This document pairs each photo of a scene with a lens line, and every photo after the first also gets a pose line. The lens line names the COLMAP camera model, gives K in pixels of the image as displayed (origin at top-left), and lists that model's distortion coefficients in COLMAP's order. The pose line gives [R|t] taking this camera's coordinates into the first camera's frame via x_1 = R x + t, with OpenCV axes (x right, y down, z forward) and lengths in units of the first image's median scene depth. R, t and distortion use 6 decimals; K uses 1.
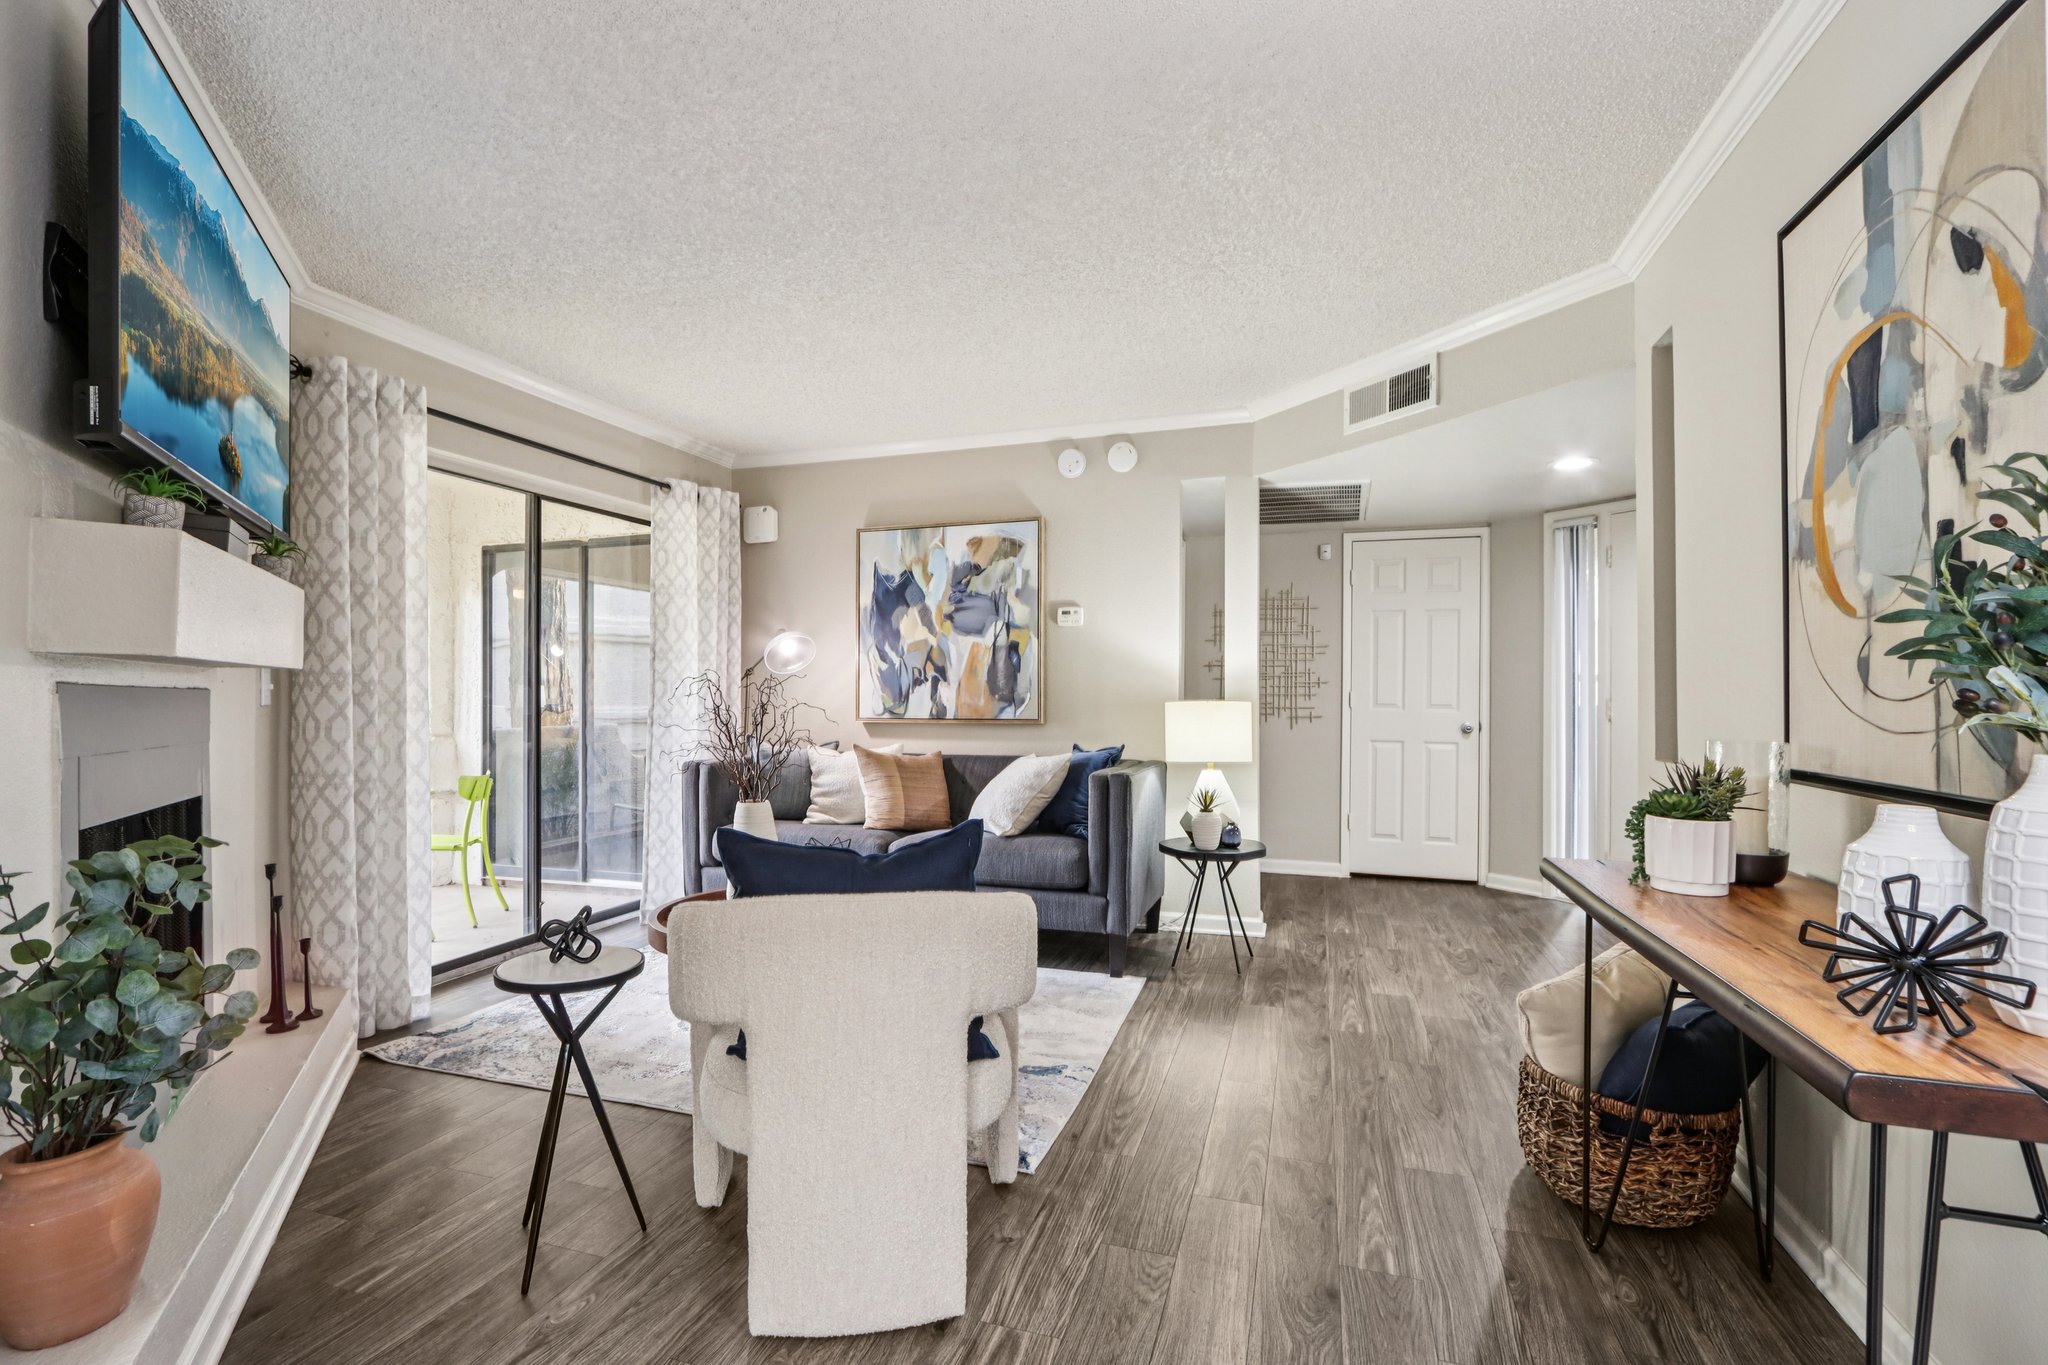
lens RADIAL K [[933.5, 0, 1014.2], [0, 933.5, 680.4], [0, 0, 1]] dist [0.001001, 0.000406]
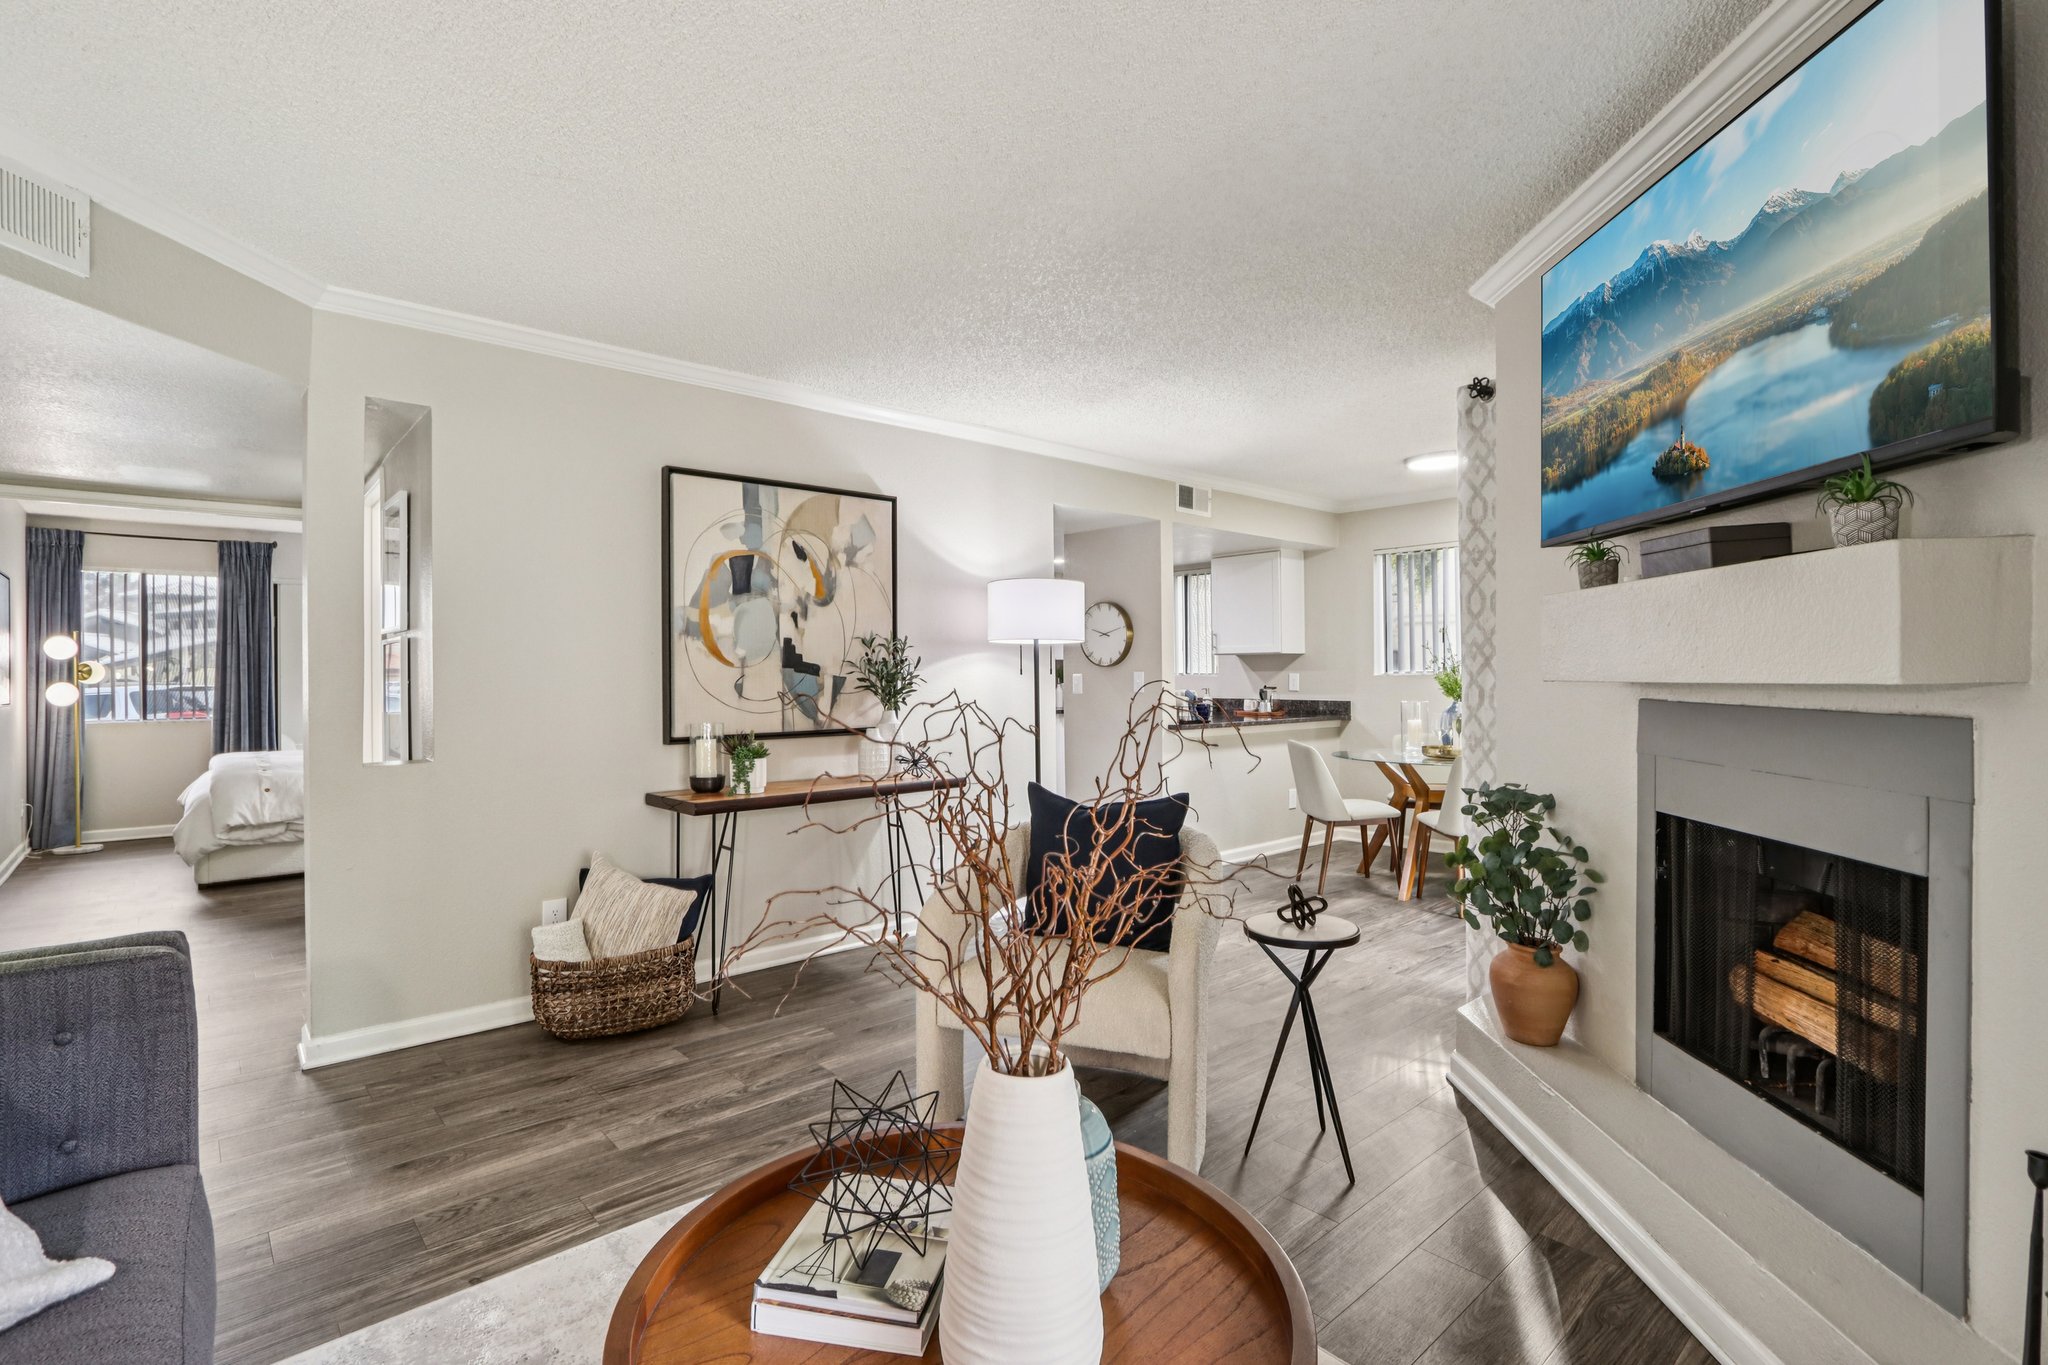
lens RADIAL K [[933.5, 0, 1014.2], [0, 933.5, 680.4], [0, 0, 1]] dist [0.001001, 0.000406]
pose [[-0.857412, 0.004627, 0.514610, -0.992092], [0.002816, 0.999987, -0.004299, -0.021963], [-0.514623, -0.002236, -0.857414, 2.810071]]
